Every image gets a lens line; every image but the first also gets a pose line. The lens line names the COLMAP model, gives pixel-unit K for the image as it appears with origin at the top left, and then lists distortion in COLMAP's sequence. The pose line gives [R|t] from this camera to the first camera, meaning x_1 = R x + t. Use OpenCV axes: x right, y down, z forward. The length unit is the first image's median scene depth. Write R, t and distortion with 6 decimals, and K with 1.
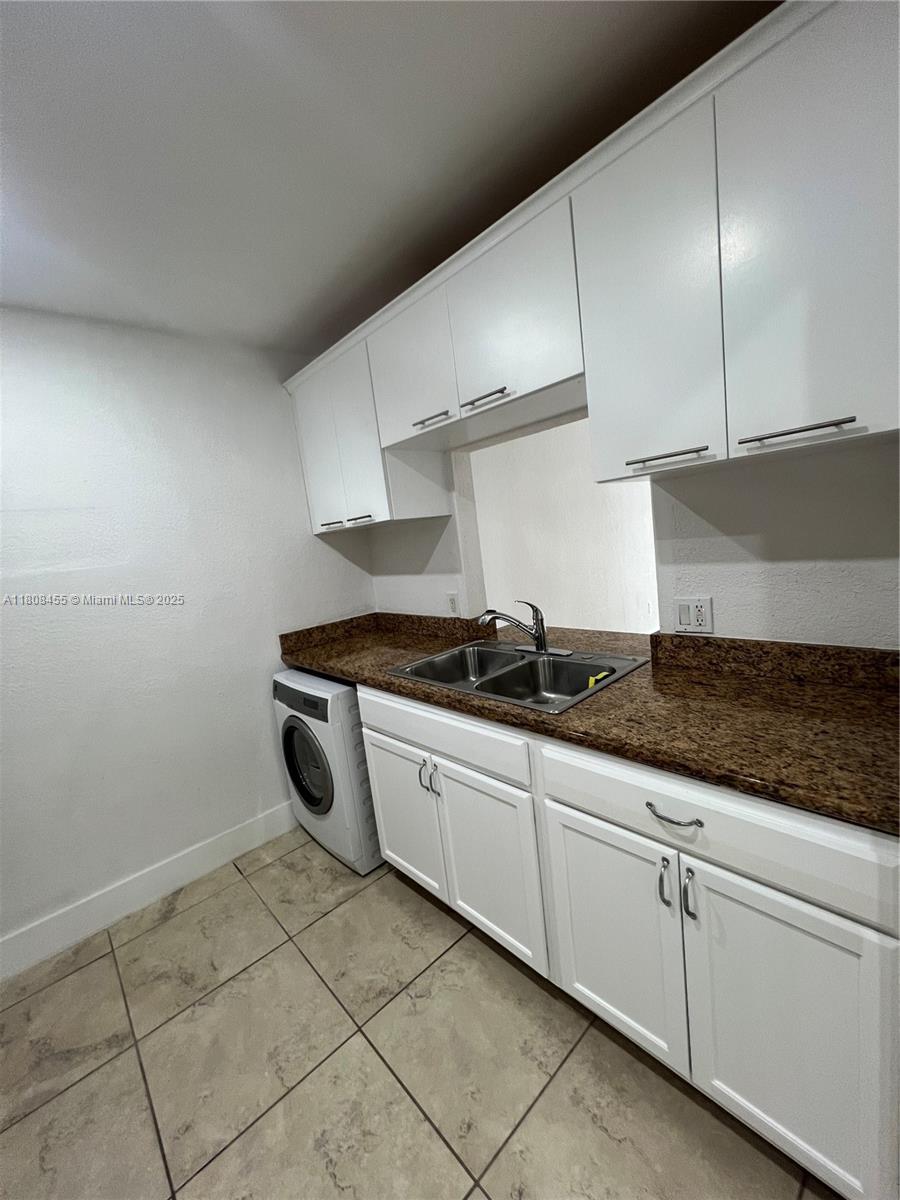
lens RADIAL K [[481.2, 0, 455.0], [0, 481.2, 601.0], [0, 0, 1]] dist [-0.000036, 0.000571]
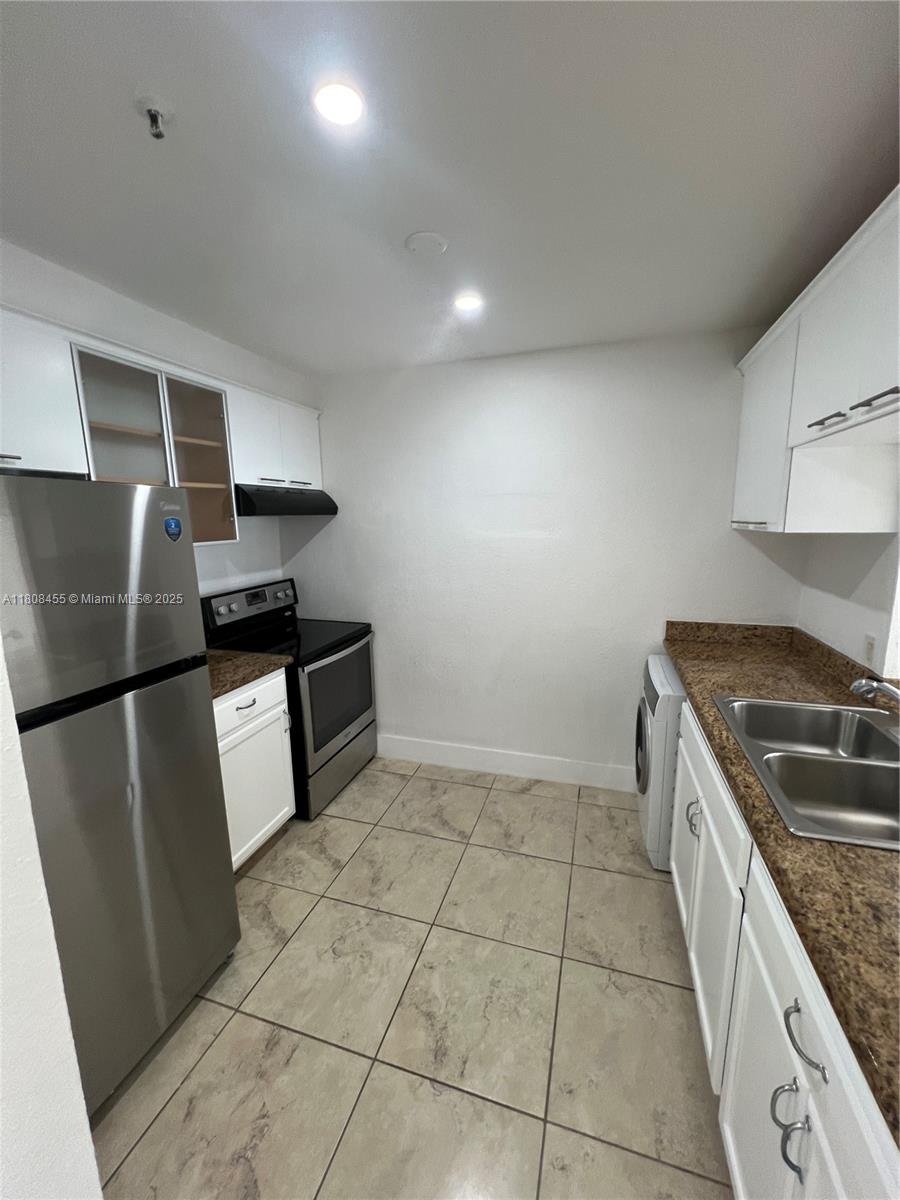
lens RADIAL K [[481.2, 0, 455.0], [0, 481.2, 601.0], [0, 0, 1]] dist [-0.000036, 0.000571]
pose [[0.499894, 0.259559, -0.826278, 0.344639], [-0.168837, 0.964938, 0.200971, -0.138208], [0.849471, 0.039042, 0.526190, 0.078377]]
